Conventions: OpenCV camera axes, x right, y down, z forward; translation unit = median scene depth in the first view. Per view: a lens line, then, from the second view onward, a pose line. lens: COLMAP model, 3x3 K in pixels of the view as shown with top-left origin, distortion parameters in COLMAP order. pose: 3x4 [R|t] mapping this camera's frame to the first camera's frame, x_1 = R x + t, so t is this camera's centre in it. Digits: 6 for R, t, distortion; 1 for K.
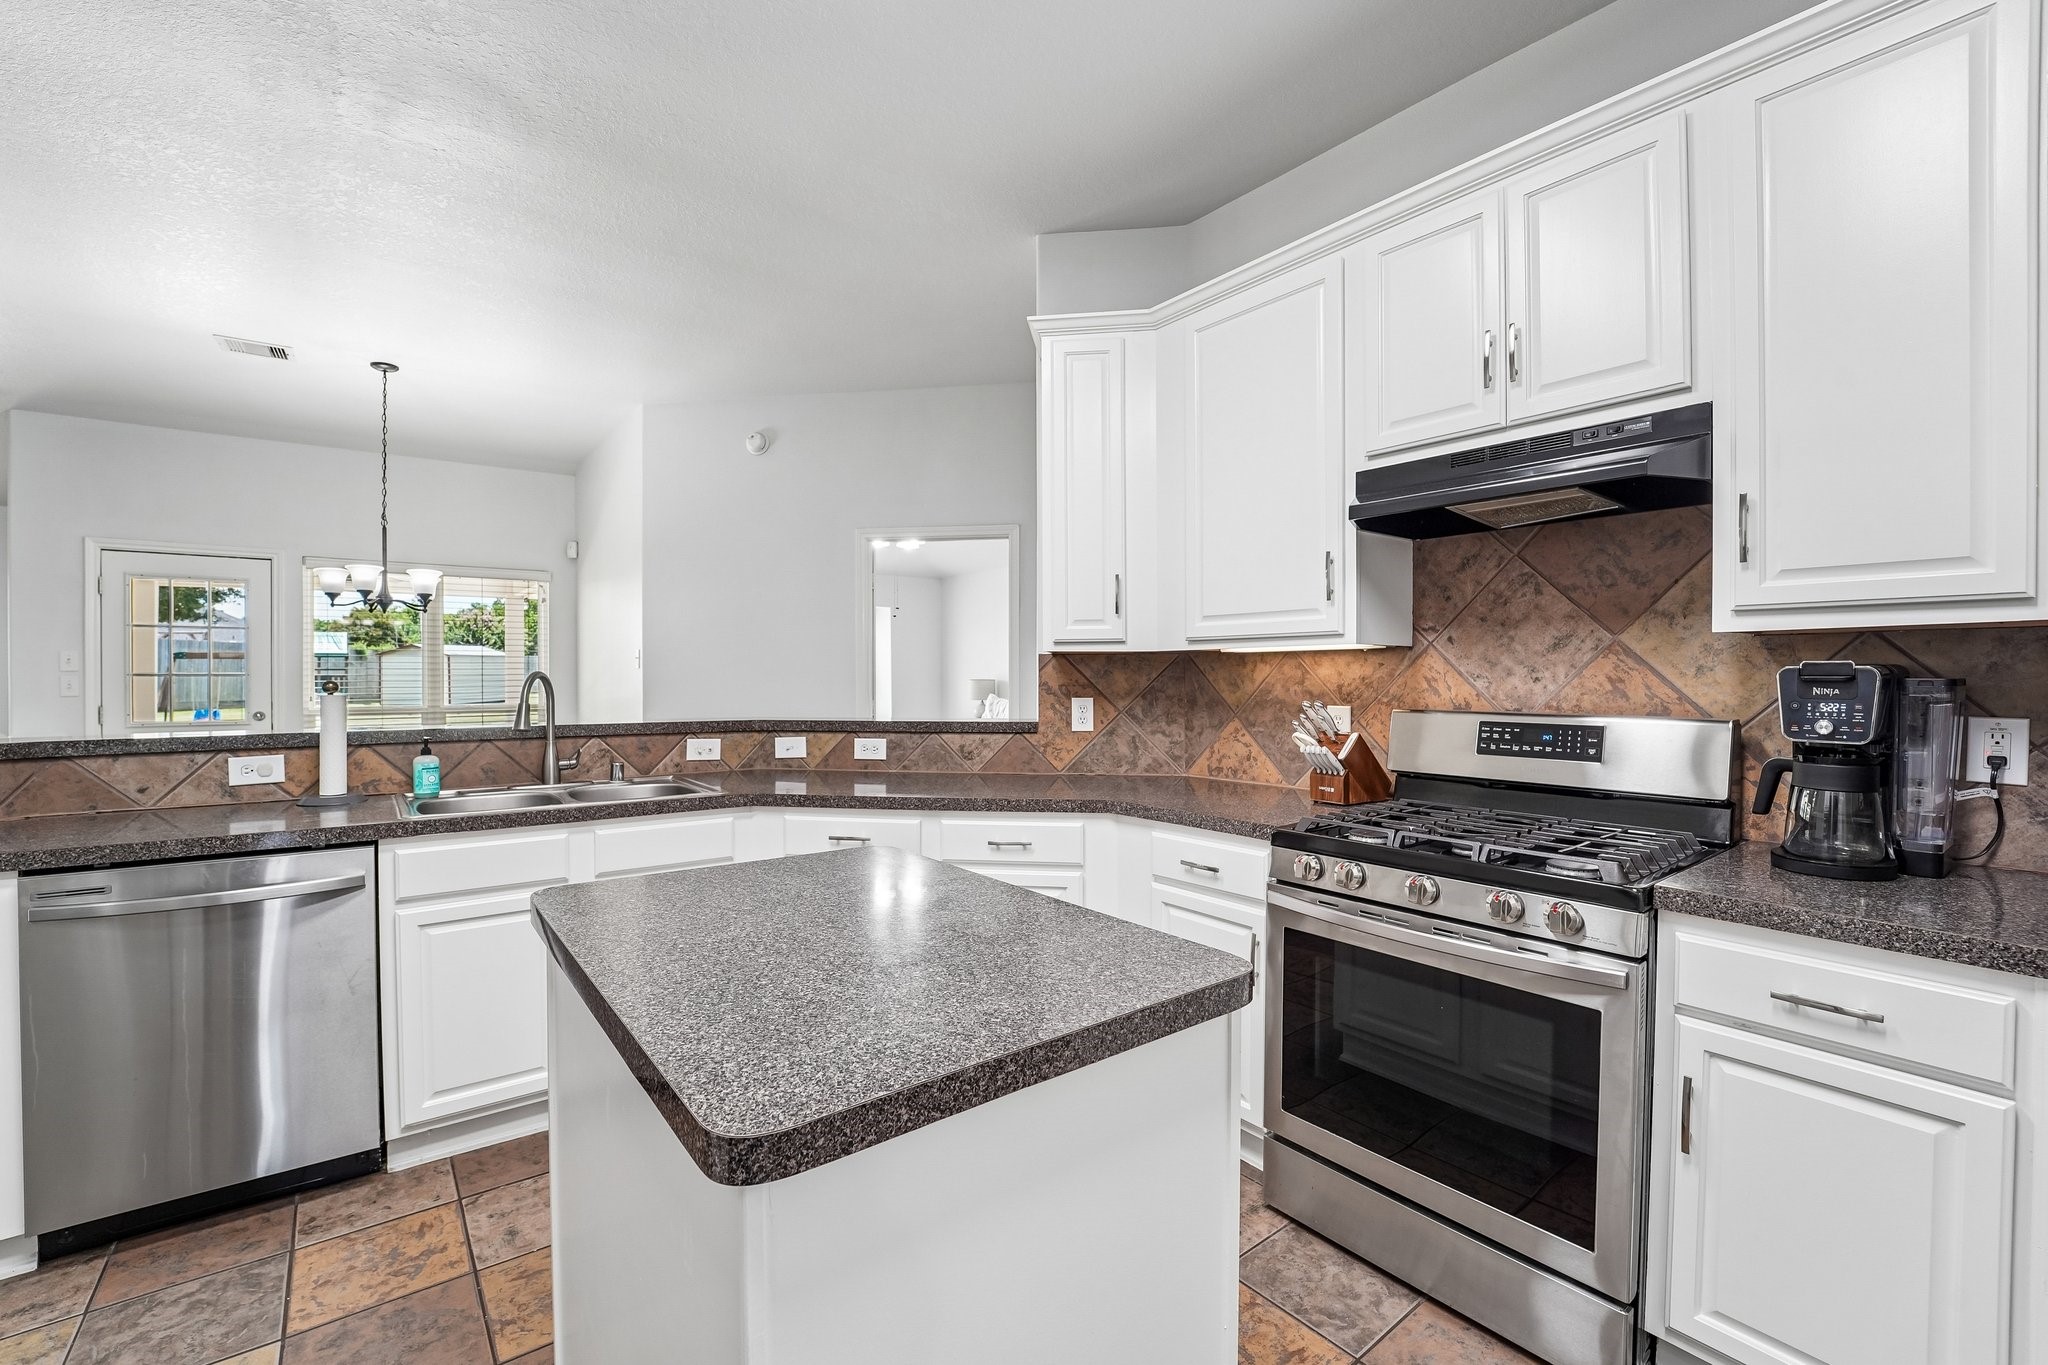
lens RADIAL K [[856.6, 0, 1020.7], [0, 856.6, 683.4], [0, 0, 1]] dist [-0.023068, -0.001083]
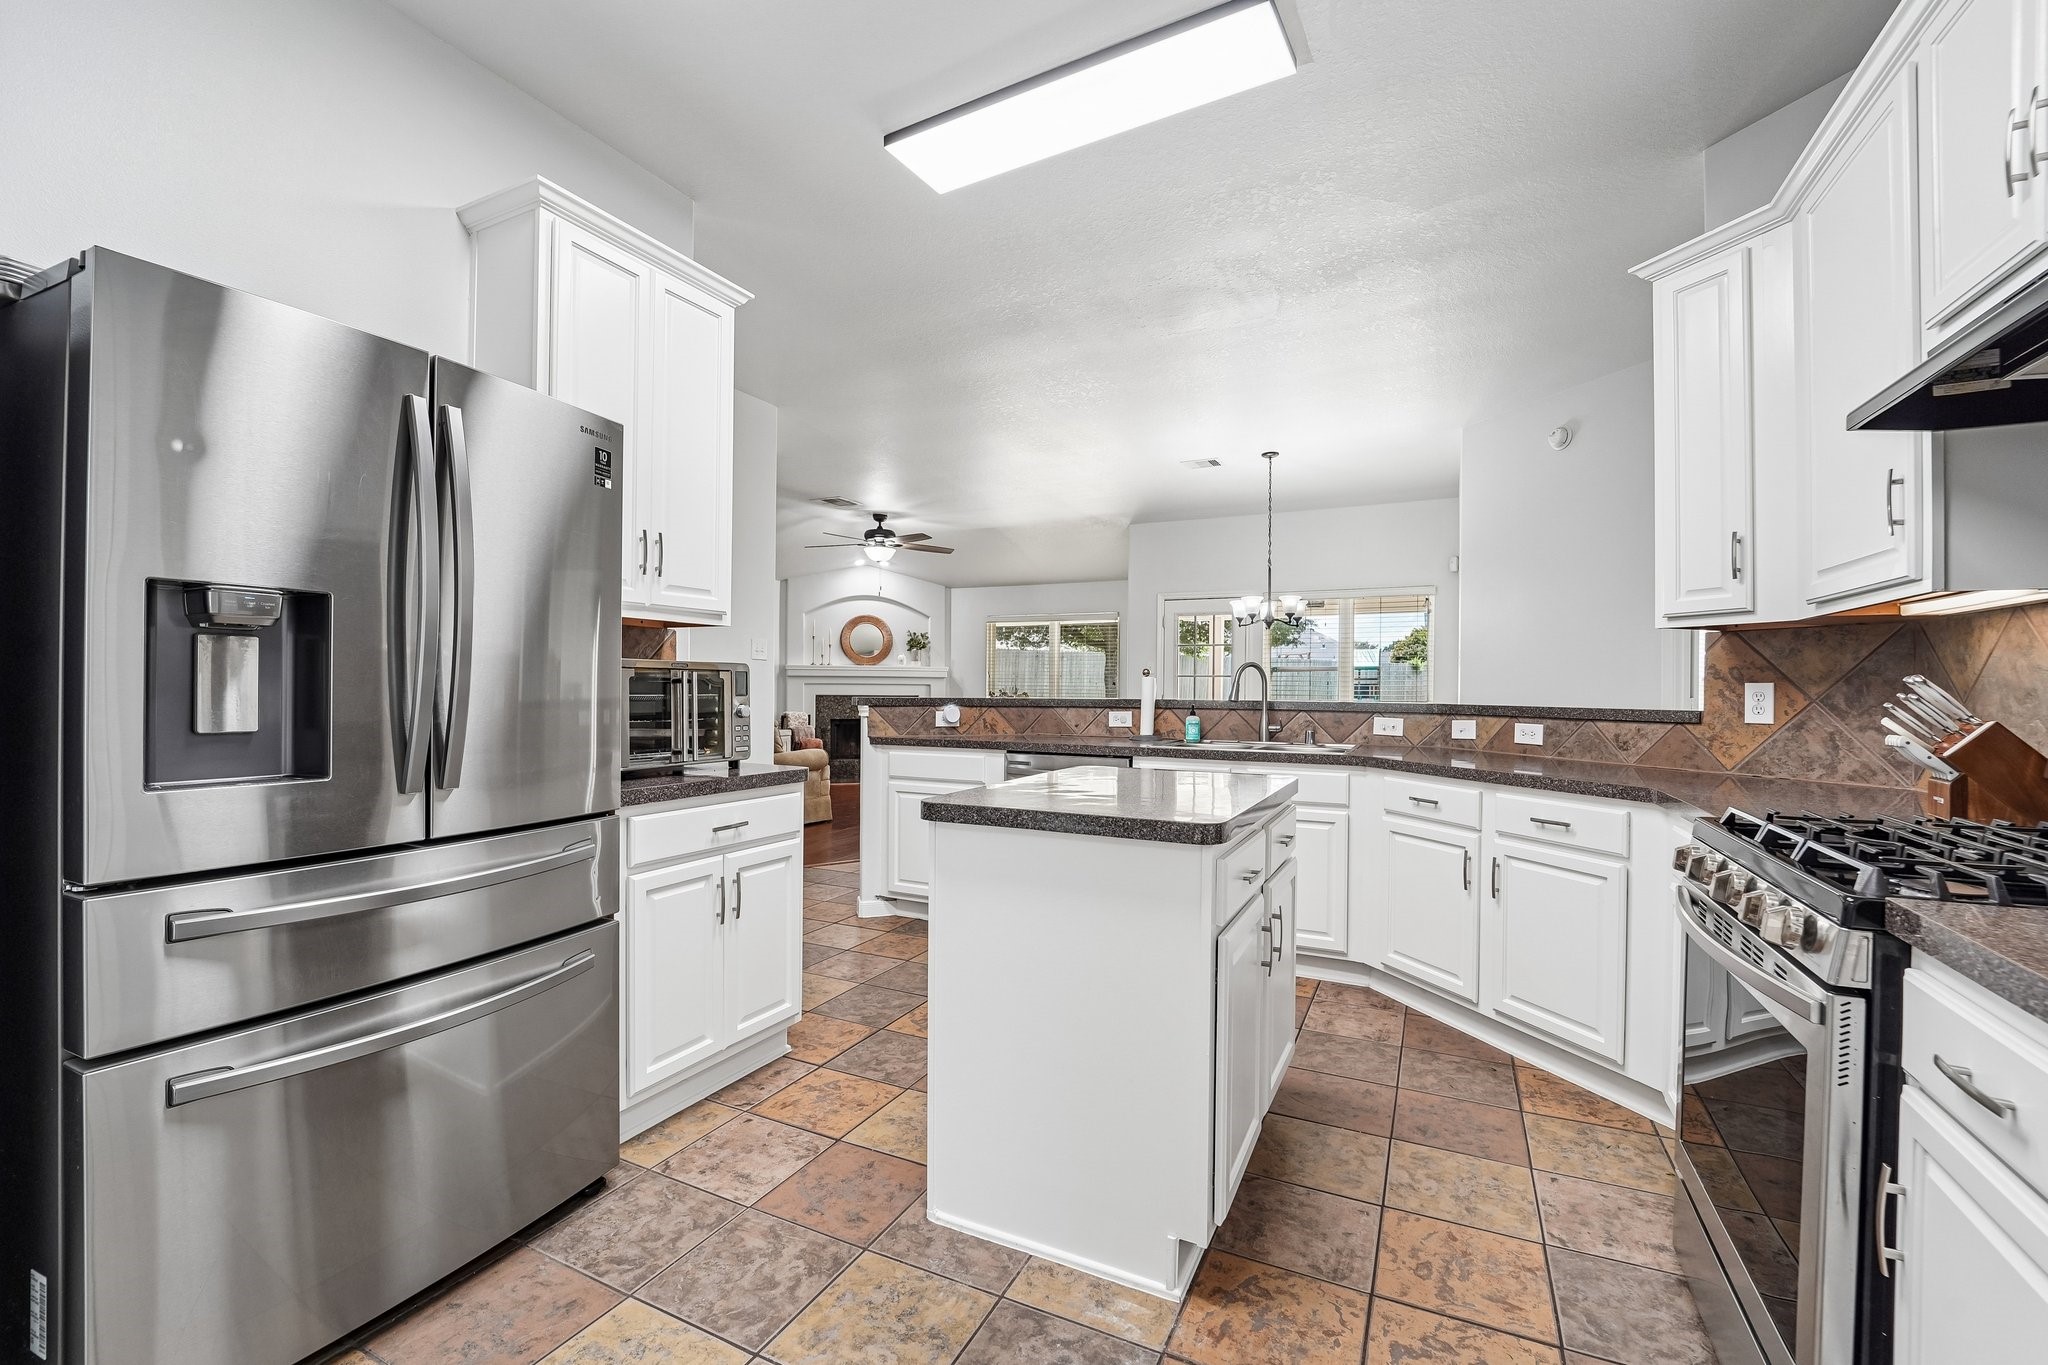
lens RADIAL K [[856.6, 0, 1016.2], [0, 856.6, 687.9], [0, 0, 1]] dist [-0.023068, -0.001083]
pose [[0.429967, 0.004359, -0.902834, 0.541107], [-0.014793, 0.999888, -0.002218, 0.037138], [0.902724, 0.014309, 0.429983, 0.010442]]
